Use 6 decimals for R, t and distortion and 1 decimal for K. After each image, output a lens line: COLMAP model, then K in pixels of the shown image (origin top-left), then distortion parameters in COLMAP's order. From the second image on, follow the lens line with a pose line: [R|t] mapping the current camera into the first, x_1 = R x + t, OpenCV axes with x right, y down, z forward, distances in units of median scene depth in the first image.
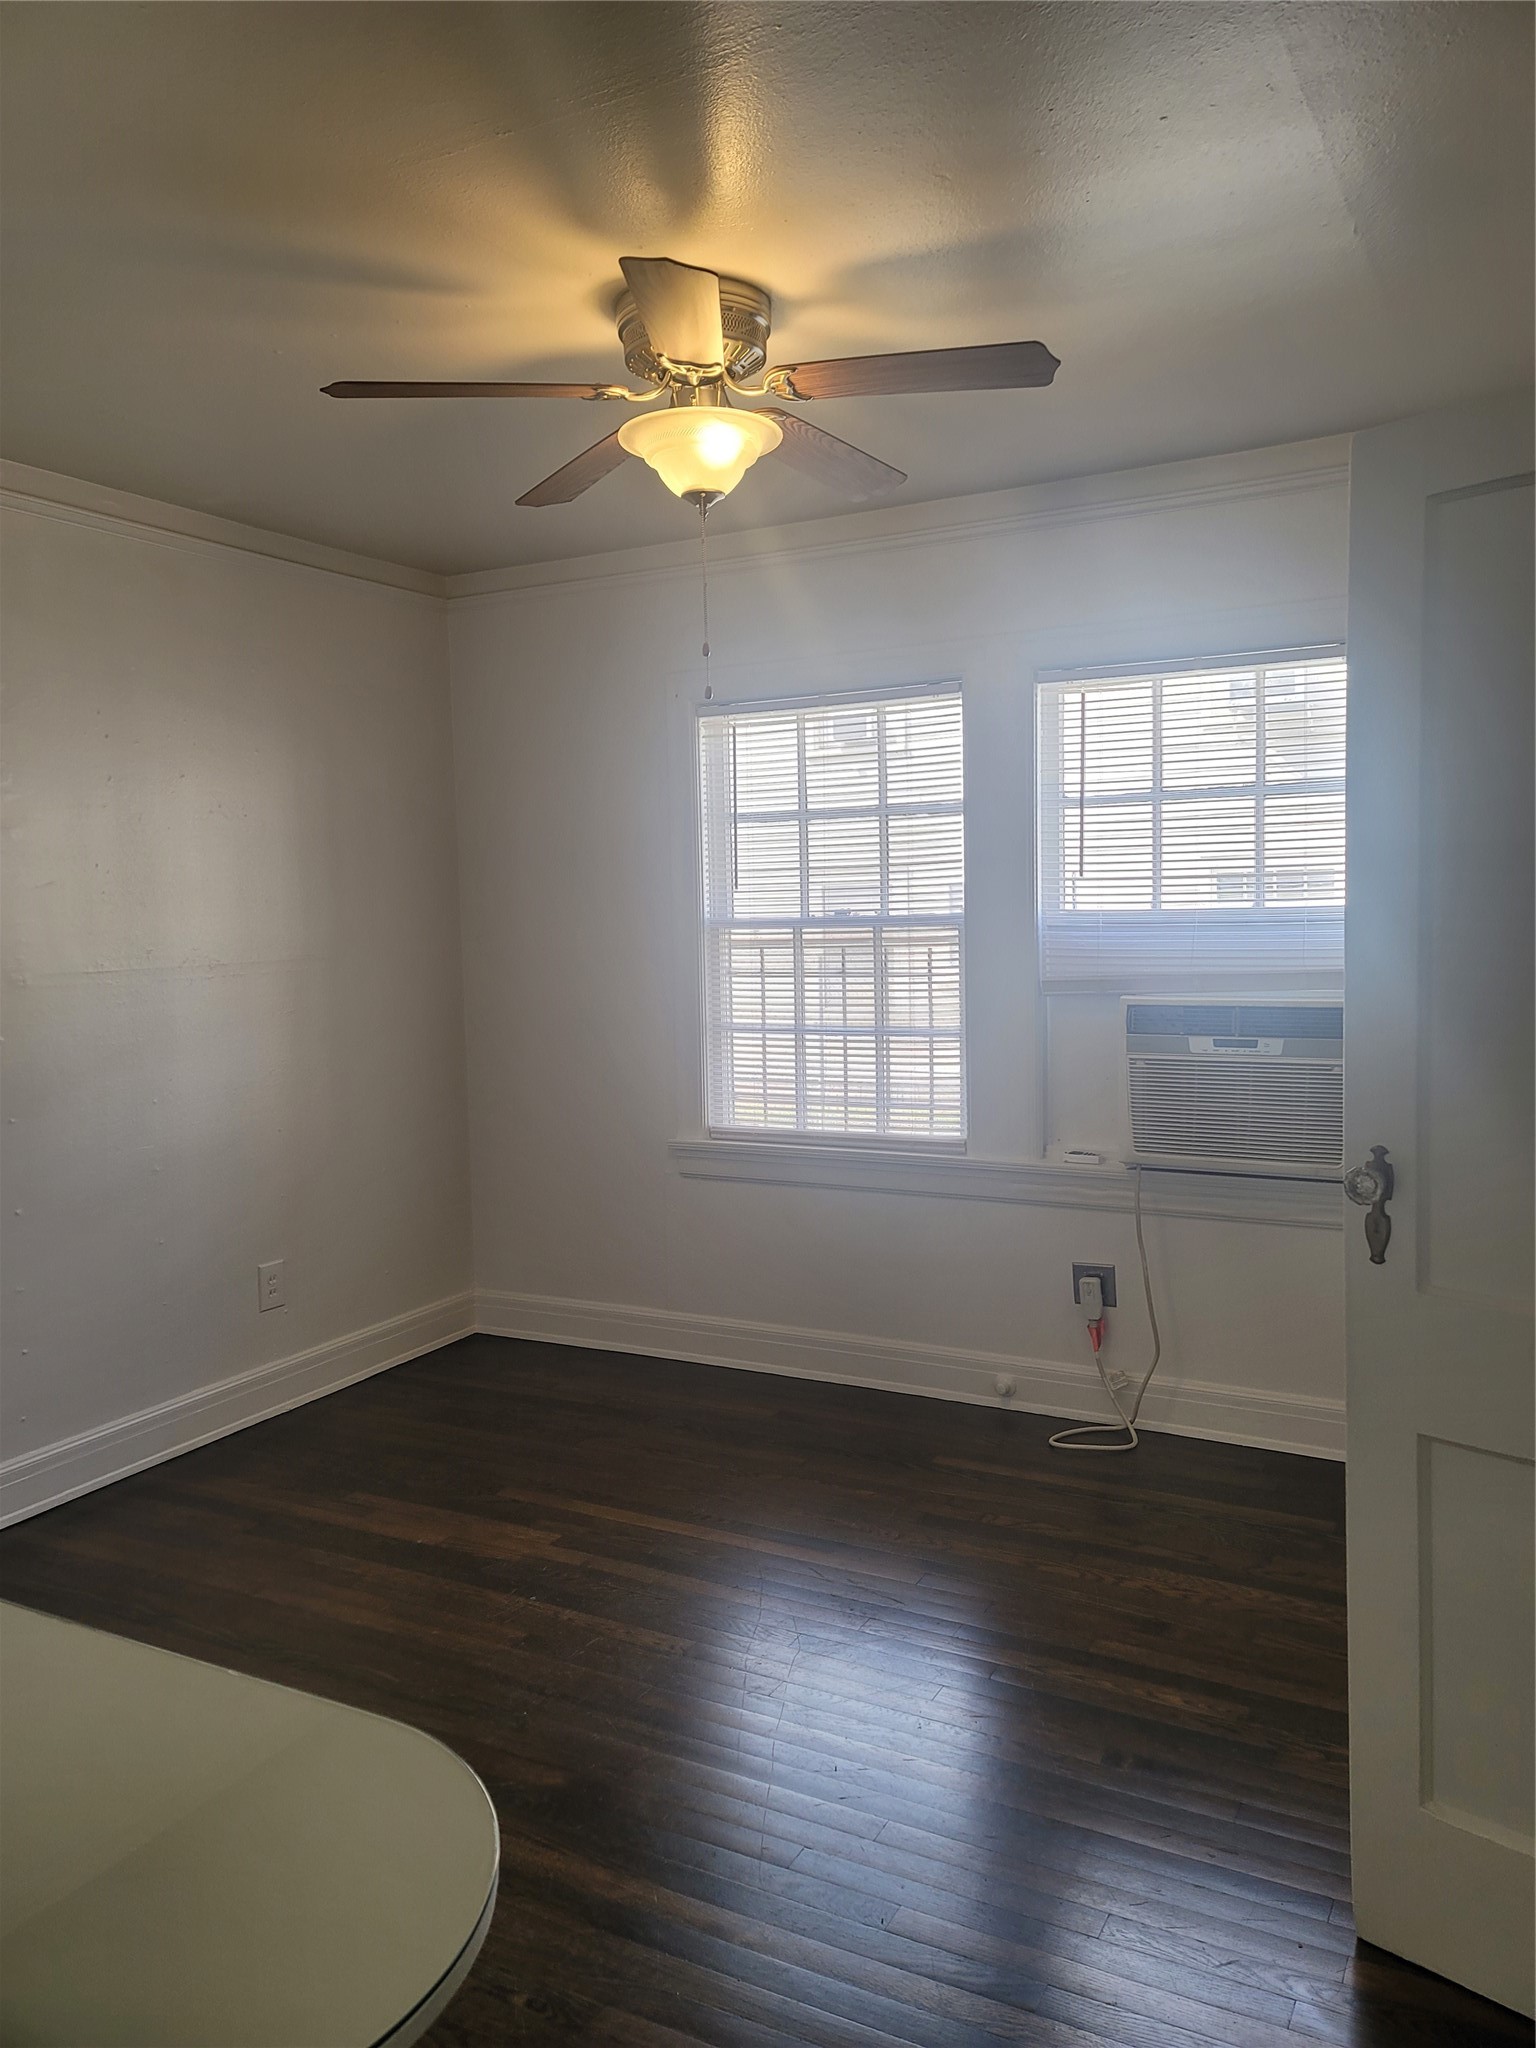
lens RADIAL K [[1495.4, 0, 807.3], [0, 1495.4, 1016.2], [0, 0, 1]] dist [0.088686, -0.069514]
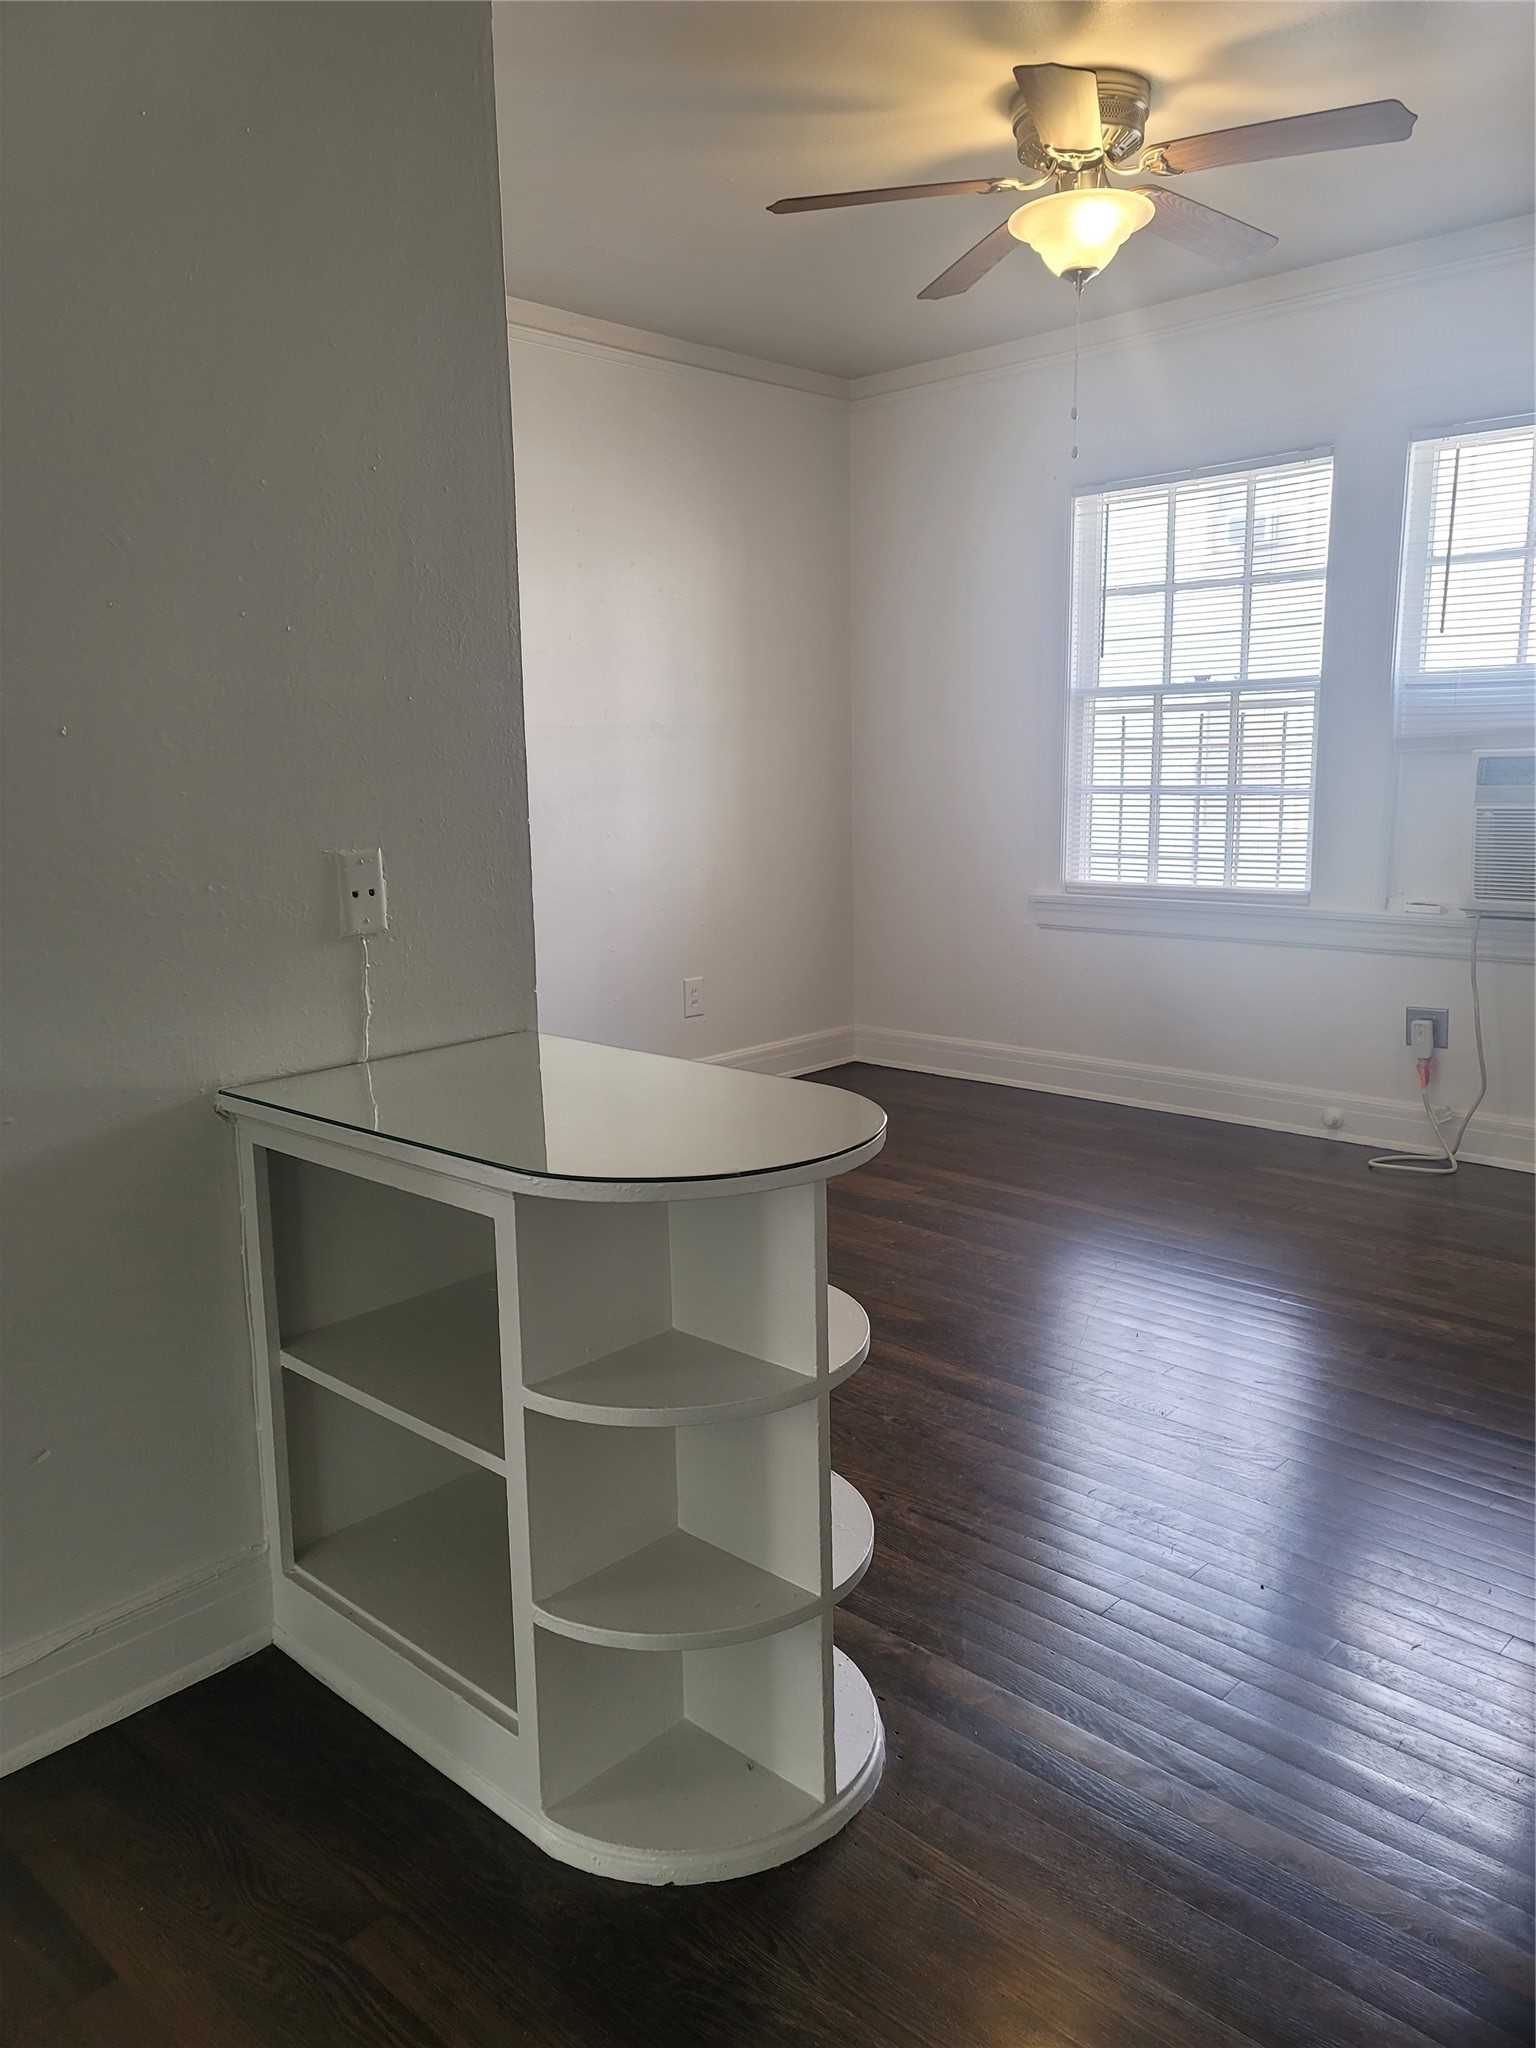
lens RADIAL K [[1505.0, 0, 773.5], [0, 1505.0, 1017.5], [0, 0, 1]] dist [0.034672, -0.006590]
pose [[0.963594, 0.052164, -0.262232, 0.026500], [-0.023963, 0.993685, 0.109613, 0.066562], [0.266294, -0.099339, 0.958759, -0.152564]]
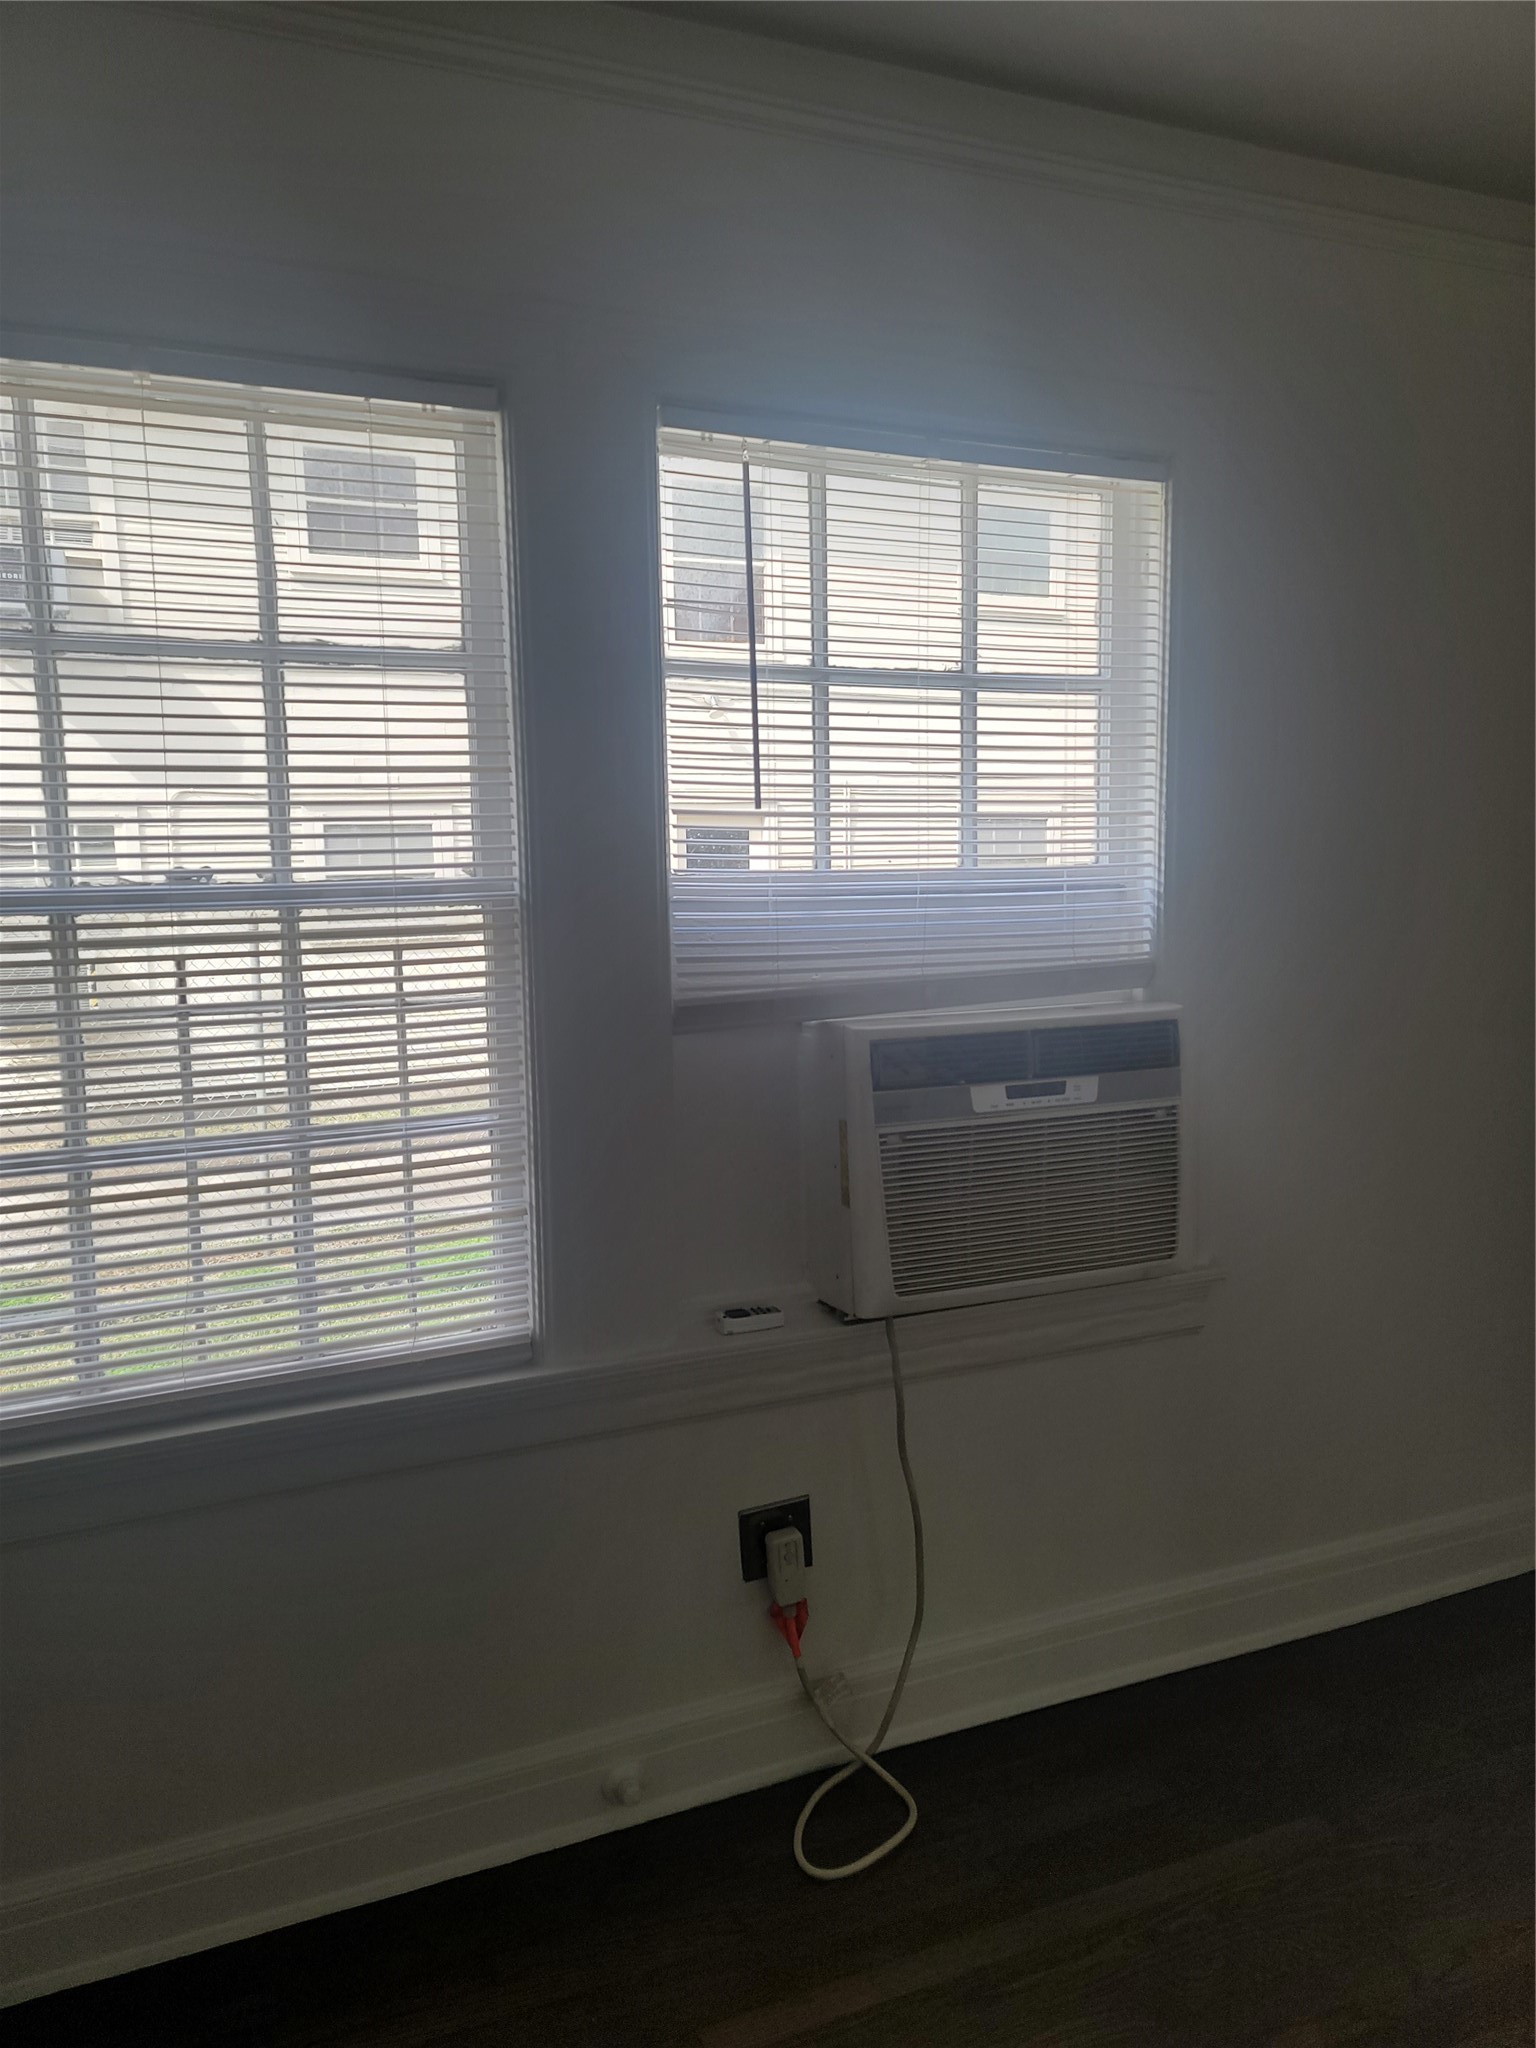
lens RADIAL K [[1505.0, 0, 773.5], [0, 1505.0, 1017.5], [0, 0, 1]] dist [0.034672, -0.006590]
pose [[0.606924, -0.076250, 0.791093, -0.247571], [0.055754, 0.997020, 0.053324, -0.047034], [-0.792802, 0.011743, 0.609367, 0.666064]]
